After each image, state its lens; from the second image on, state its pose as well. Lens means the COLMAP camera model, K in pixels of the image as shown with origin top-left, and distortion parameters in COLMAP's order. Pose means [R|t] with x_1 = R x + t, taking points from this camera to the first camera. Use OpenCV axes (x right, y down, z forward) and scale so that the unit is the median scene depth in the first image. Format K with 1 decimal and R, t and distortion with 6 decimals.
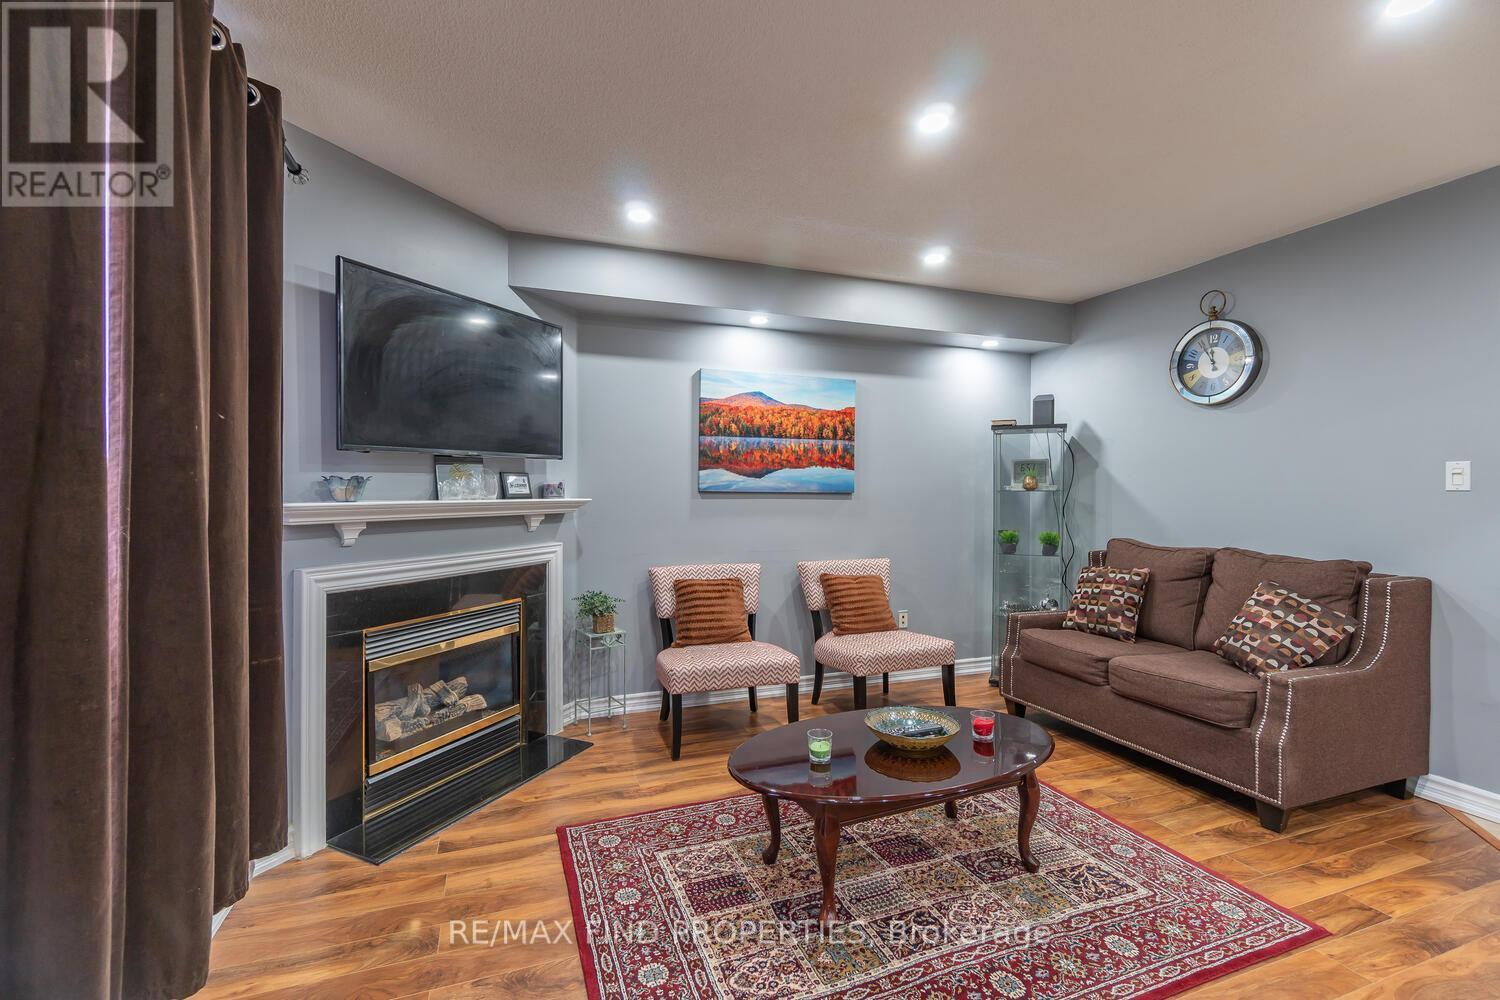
lens RADIAL K [[647.9, 0, 736.1], [0, 647.9, 501.1], [0, 0, 1]] dist [-0.003256, 0.000478]
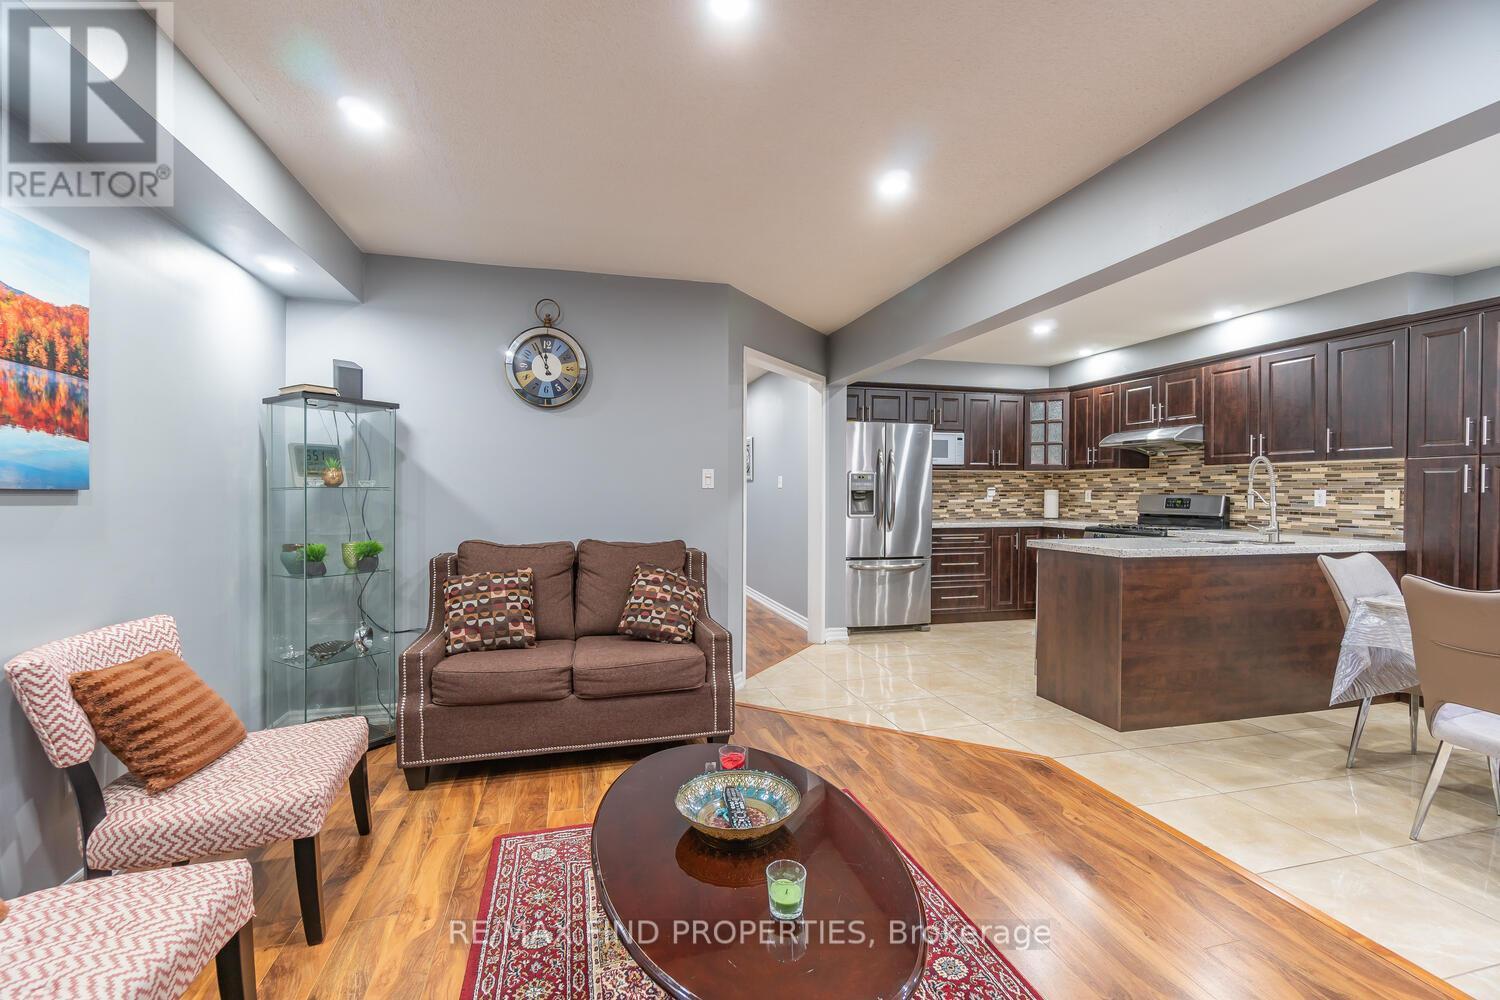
lens RADIAL K [[647.9, 0, 744.6], [0, 647.9, 499.7], [0, 0, 1]] dist [-0.003256, 0.000478]
pose [[0.087314, -0.015070, 0.996067, -0.295167], [0.012775, 0.999820, 0.014007, -0.007422], [-0.996099, 0.011502, 0.087491, 0.583190]]
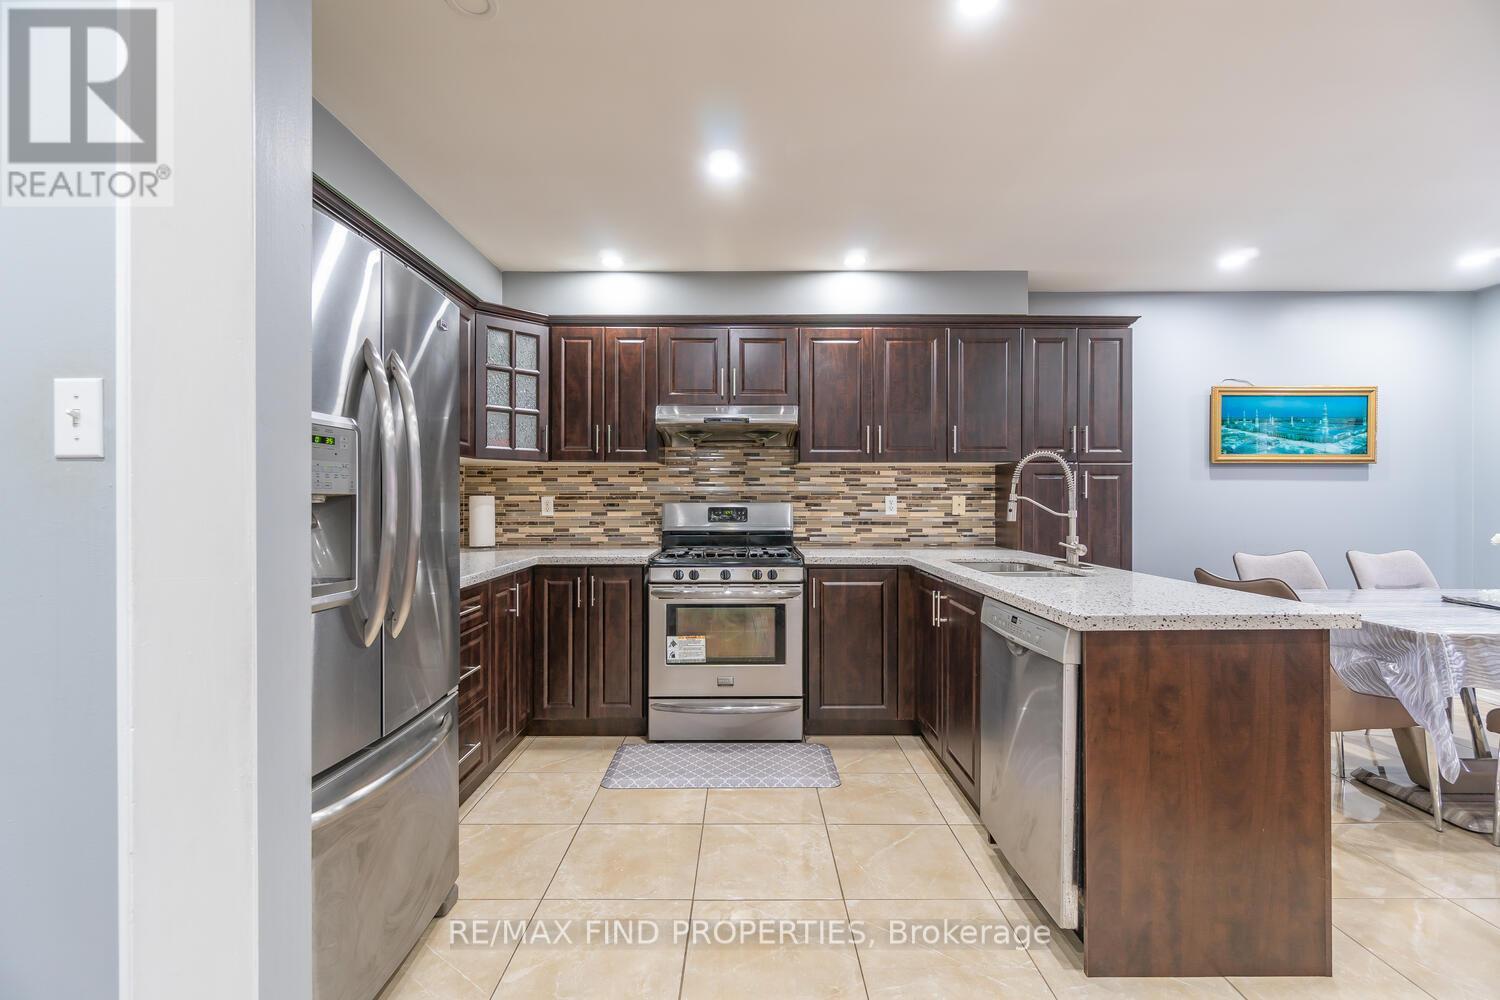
lens RADIAL K [[647.9, 0, 753.2], [0, 647.9, 496.8], [0, 0, 1]] dist [-0.003256, 0.000478]
pose [[-0.942185, 0.000849, 0.335091, 0.955734], [0.004601, 0.999935, 0.010404, -0.005583], [-0.335060, 0.011344, -0.942128, 0.708597]]
